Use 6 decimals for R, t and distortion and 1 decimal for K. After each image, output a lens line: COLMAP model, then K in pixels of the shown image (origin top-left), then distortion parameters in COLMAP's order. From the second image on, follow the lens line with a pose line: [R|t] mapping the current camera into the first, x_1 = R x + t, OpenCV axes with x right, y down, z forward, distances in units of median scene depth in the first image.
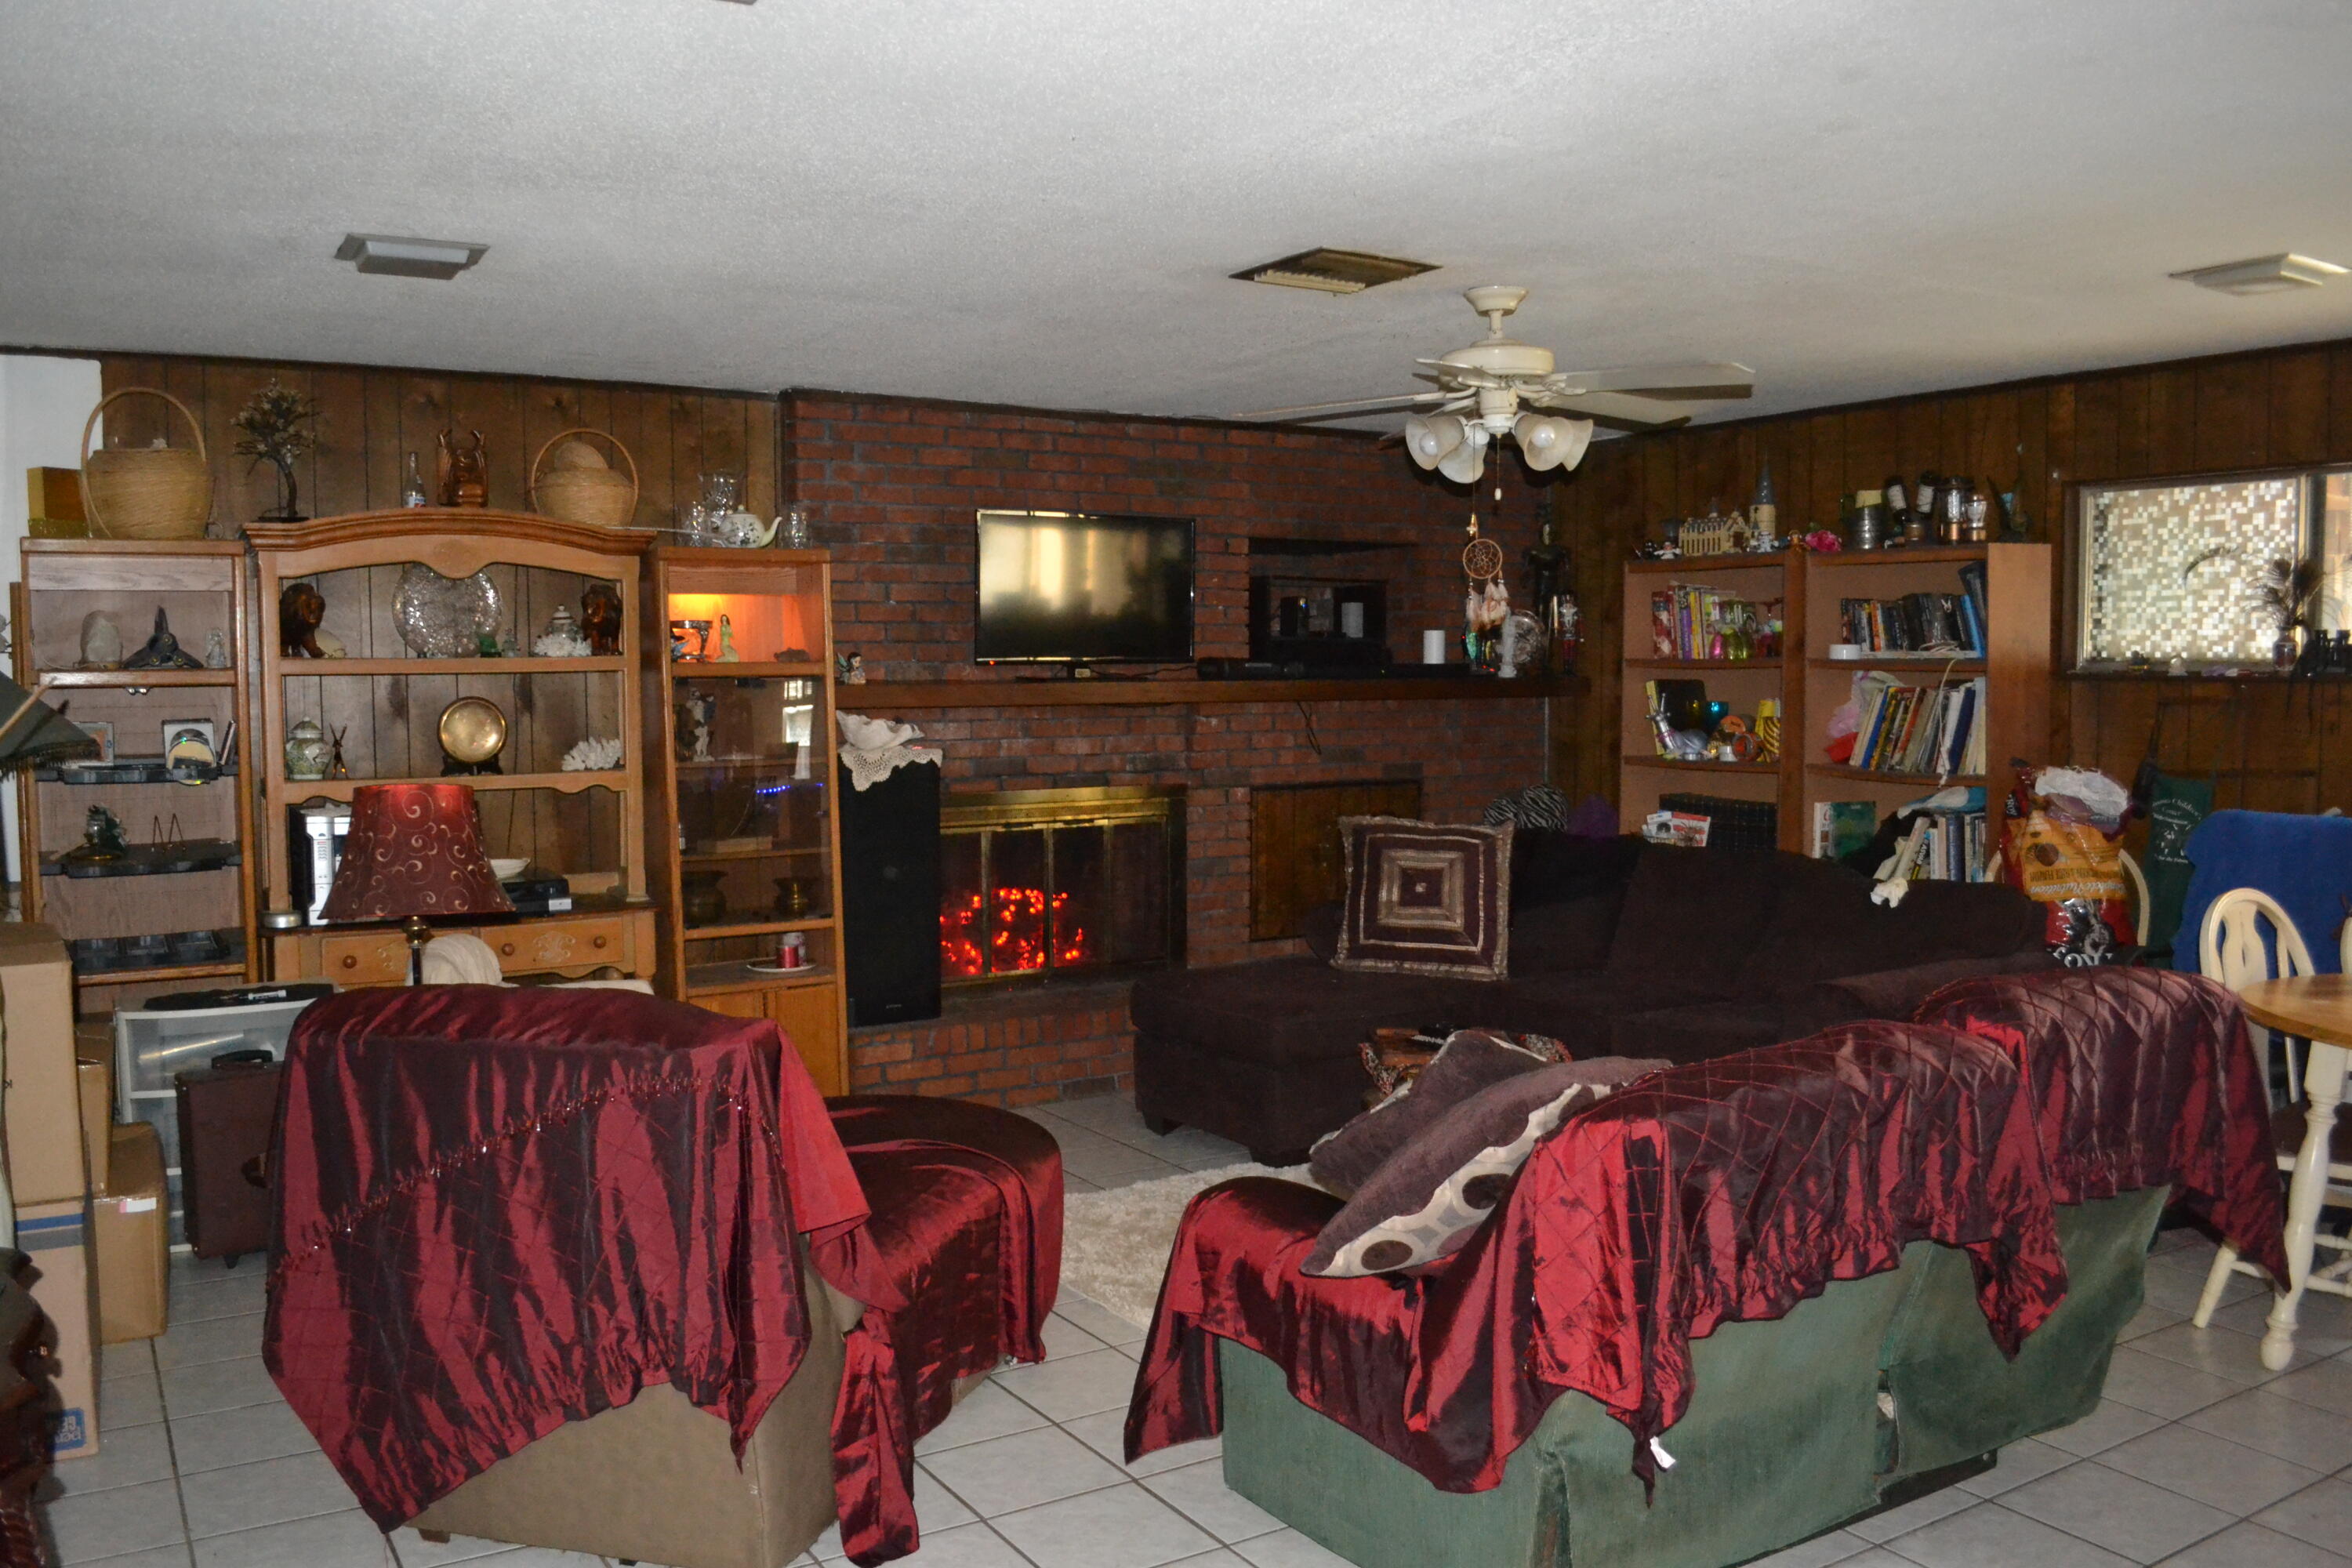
lens RADIAL K [[1868.1, 0, 1172.4], [0, 1868.1, 784.0], [0, 0, 1]] dist [-0.086339, 0.015278]
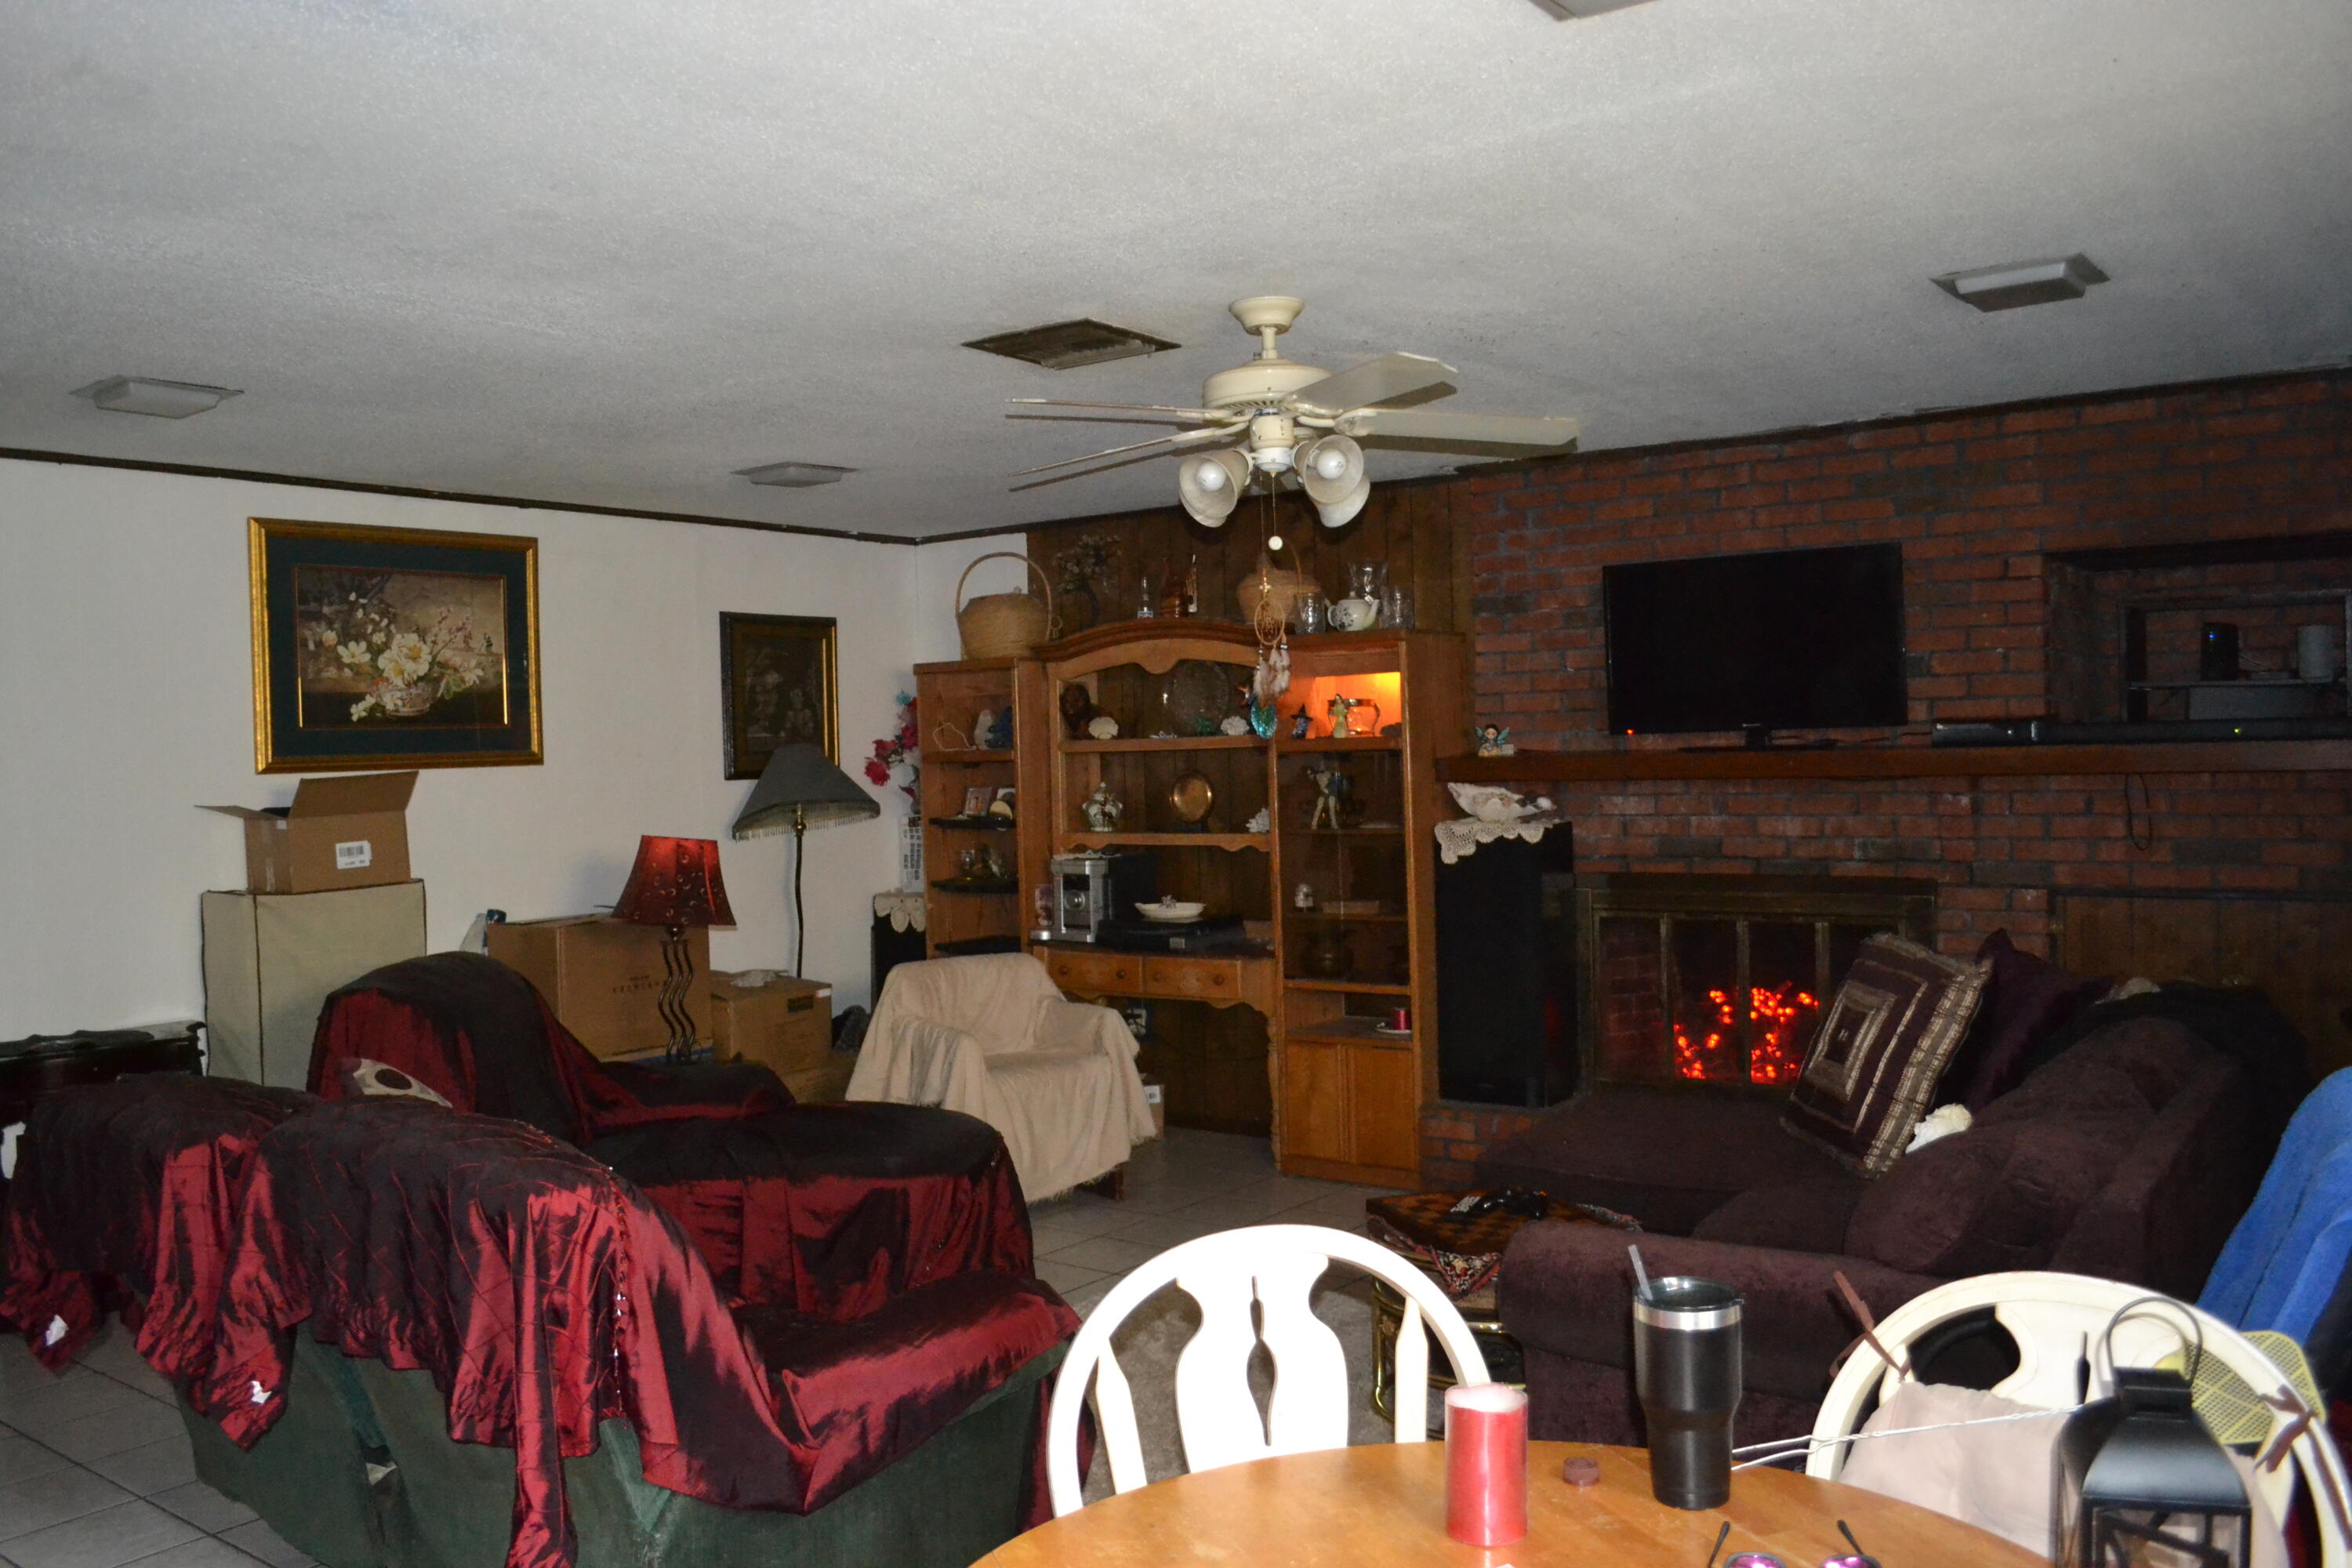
lens RADIAL K [[1868.1, 0, 1170.8], [0, 1868.1, 781.2], [0, 0, 1]] dist [-0.086339, 0.015278]
pose [[0.371558, 0.011788, -0.928335, 0.661225], [-0.032993, 0.999455, -0.000514, -0.033018], [0.927823, 0.030820, 0.371745, 0.456350]]
